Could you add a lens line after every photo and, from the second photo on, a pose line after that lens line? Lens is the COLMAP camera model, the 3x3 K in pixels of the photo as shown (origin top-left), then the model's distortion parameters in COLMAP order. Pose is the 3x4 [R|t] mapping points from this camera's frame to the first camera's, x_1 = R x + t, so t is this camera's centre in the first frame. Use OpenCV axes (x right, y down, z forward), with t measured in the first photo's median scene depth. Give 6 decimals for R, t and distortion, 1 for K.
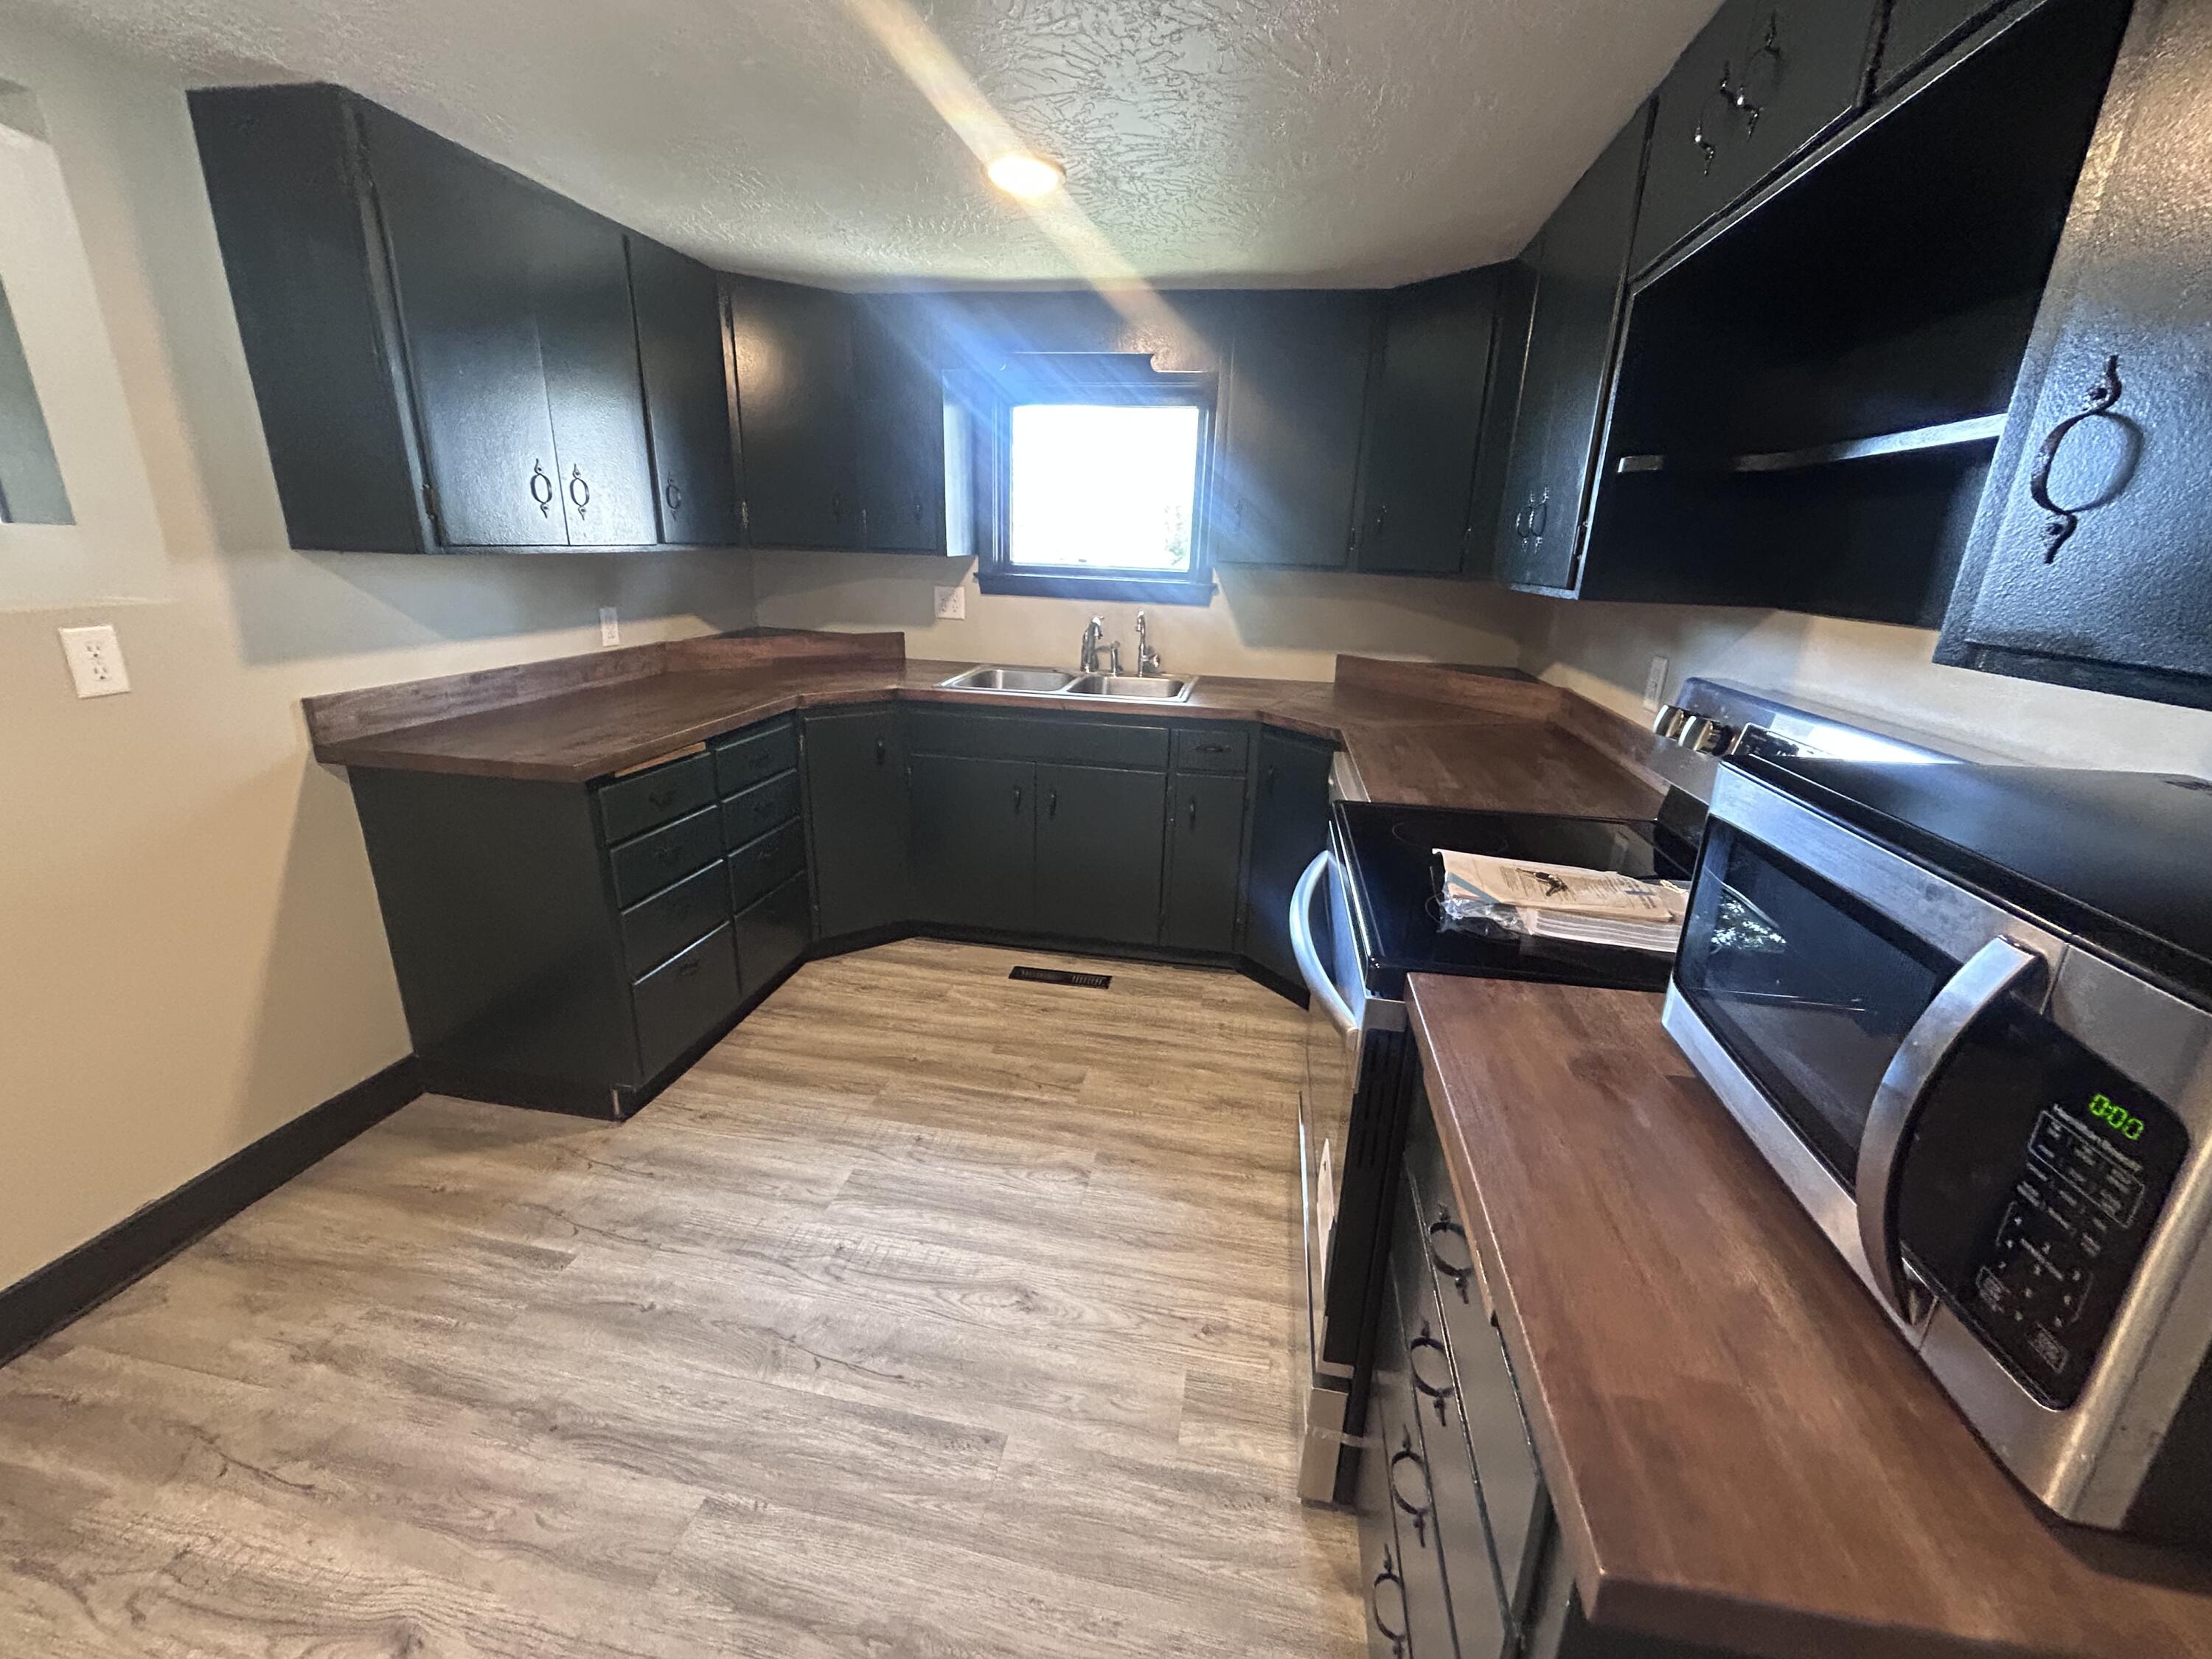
lens RADIAL K [[901.3, 0, 1102.4], [0, 901.3, 823.4], [0, 0, 1]] dist [-0.003585, 0.000988]
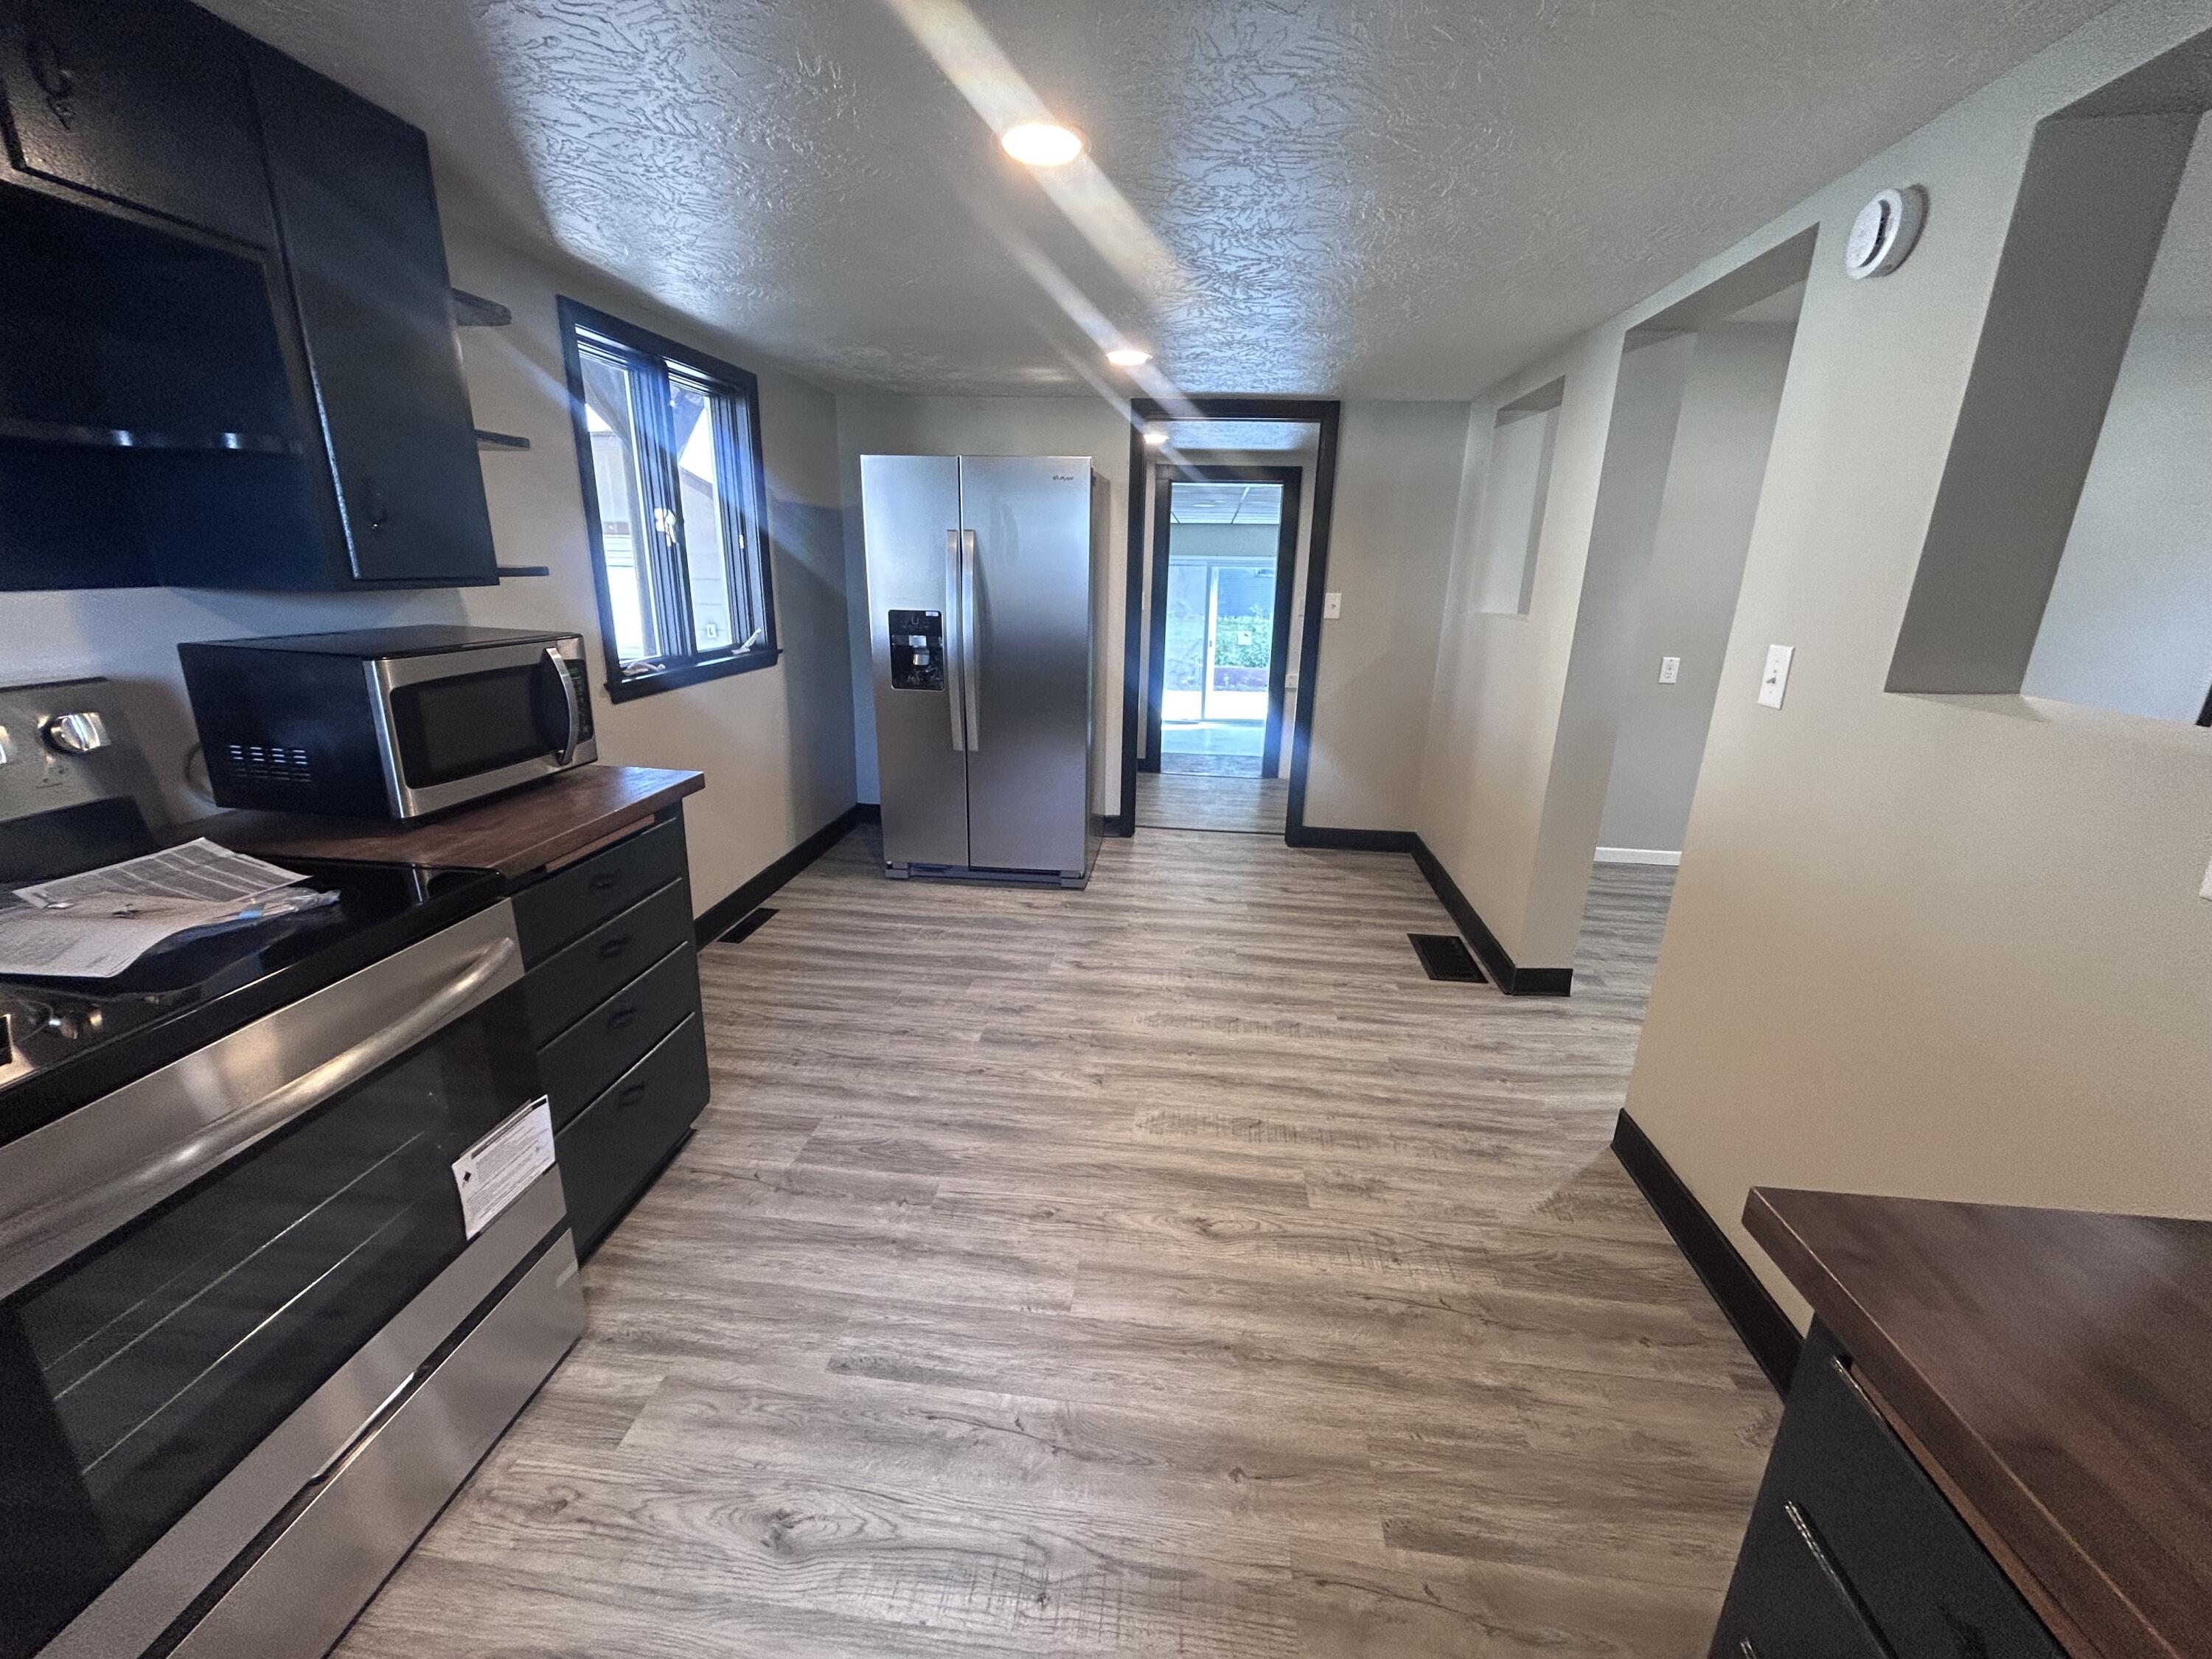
lens RADIAL K [[901.3, 0, 1107.0], [0, 901.3, 826.9], [0, 0, 1]] dist [-0.003585, 0.000988]
pose [[-0.994889, -0.030025, -0.096408, -0.224441], [-0.078876, 0.827199, 0.556345, -0.353461], [0.063044, 0.561106, -0.825340, 1.084097]]
